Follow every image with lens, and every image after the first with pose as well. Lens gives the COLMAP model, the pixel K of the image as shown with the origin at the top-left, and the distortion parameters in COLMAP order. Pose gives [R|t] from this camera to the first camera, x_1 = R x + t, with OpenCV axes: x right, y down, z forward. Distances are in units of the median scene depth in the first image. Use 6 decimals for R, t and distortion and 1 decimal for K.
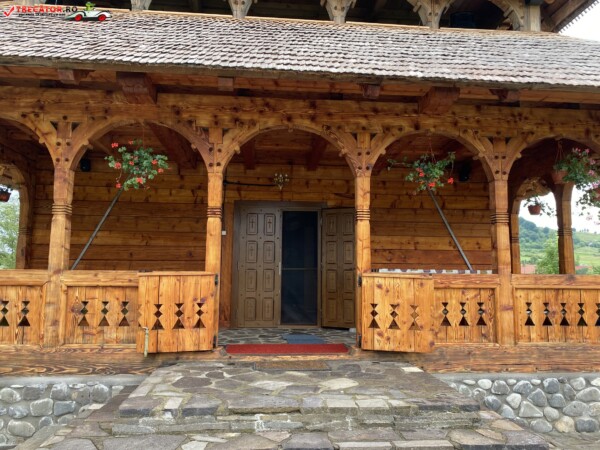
lens RADIAL K [[462.2, 0, 299.7], [0, 462.2, 223.5], [0, 0, 1]] dist [-0.000960, 0.011997]
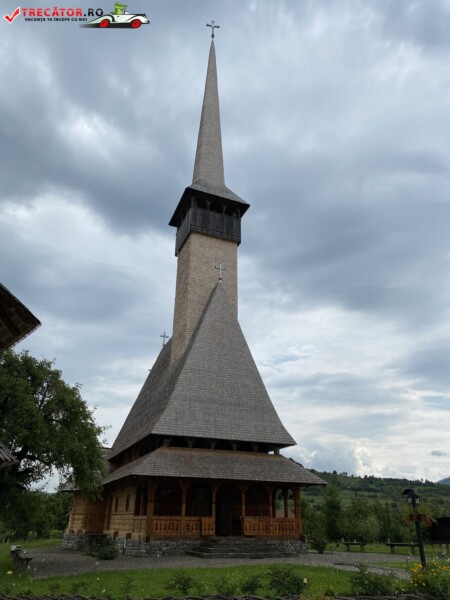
lens RADIAL K [[462.2, 0, 228.4], [0, 462.2, 293.5], [0, 0, 1]] dist [-0.000960, 0.011997]
pose [[0.947785, 0.140900, 0.286095, -1.701363], [-0.036210, 0.938849, -0.342420, -0.420578], [-0.316847, 0.314181, 0.894929, -3.935953]]
